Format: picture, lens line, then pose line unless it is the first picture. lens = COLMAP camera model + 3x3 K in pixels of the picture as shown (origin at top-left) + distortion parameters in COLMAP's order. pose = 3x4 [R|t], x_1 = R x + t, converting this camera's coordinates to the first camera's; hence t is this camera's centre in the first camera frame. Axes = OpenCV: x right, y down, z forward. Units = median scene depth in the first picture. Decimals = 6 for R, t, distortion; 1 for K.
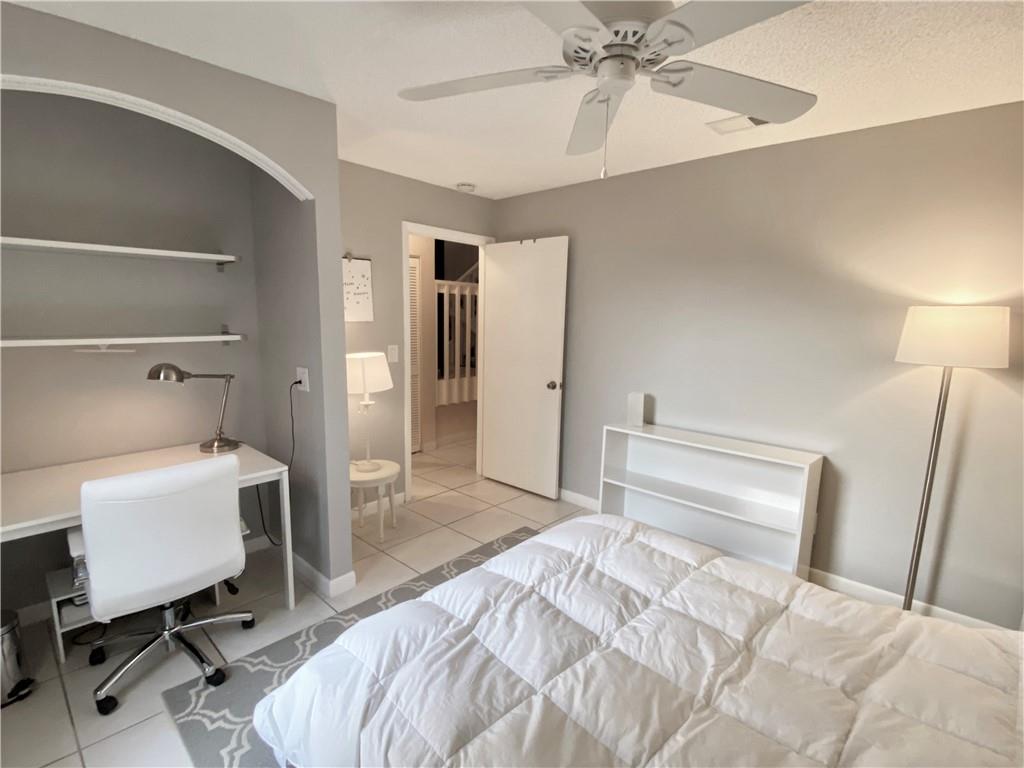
lens RADIAL K [[478.7, 0, 505.1], [0, 478.7, 386.4], [0, 0, 1]] dist [0.011571, -0.003536]
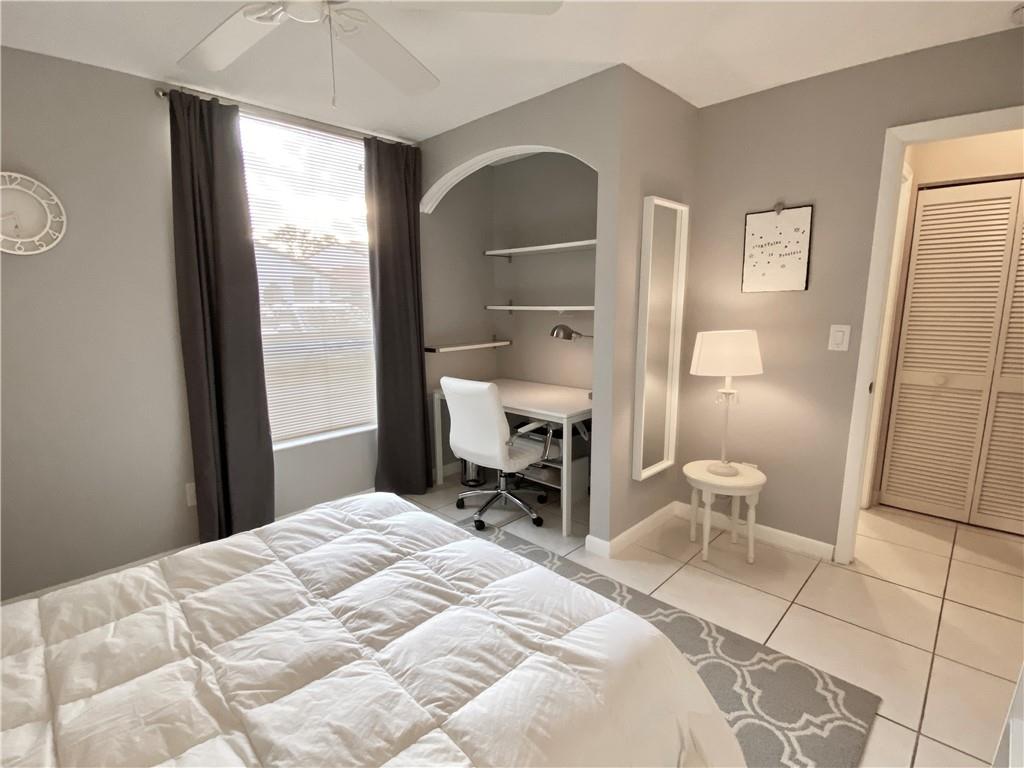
lens RADIAL K [[478.7, 0, 502.7], [0, 478.7, 382.0], [0, 0, 1]] dist [0.011571, -0.003536]
pose [[0.004995, 0.149391, -0.988766, 0.518927], [-0.135594, 0.979747, 0.147343, -0.048730], [0.990752, 0.133335, 0.025151, 0.598818]]
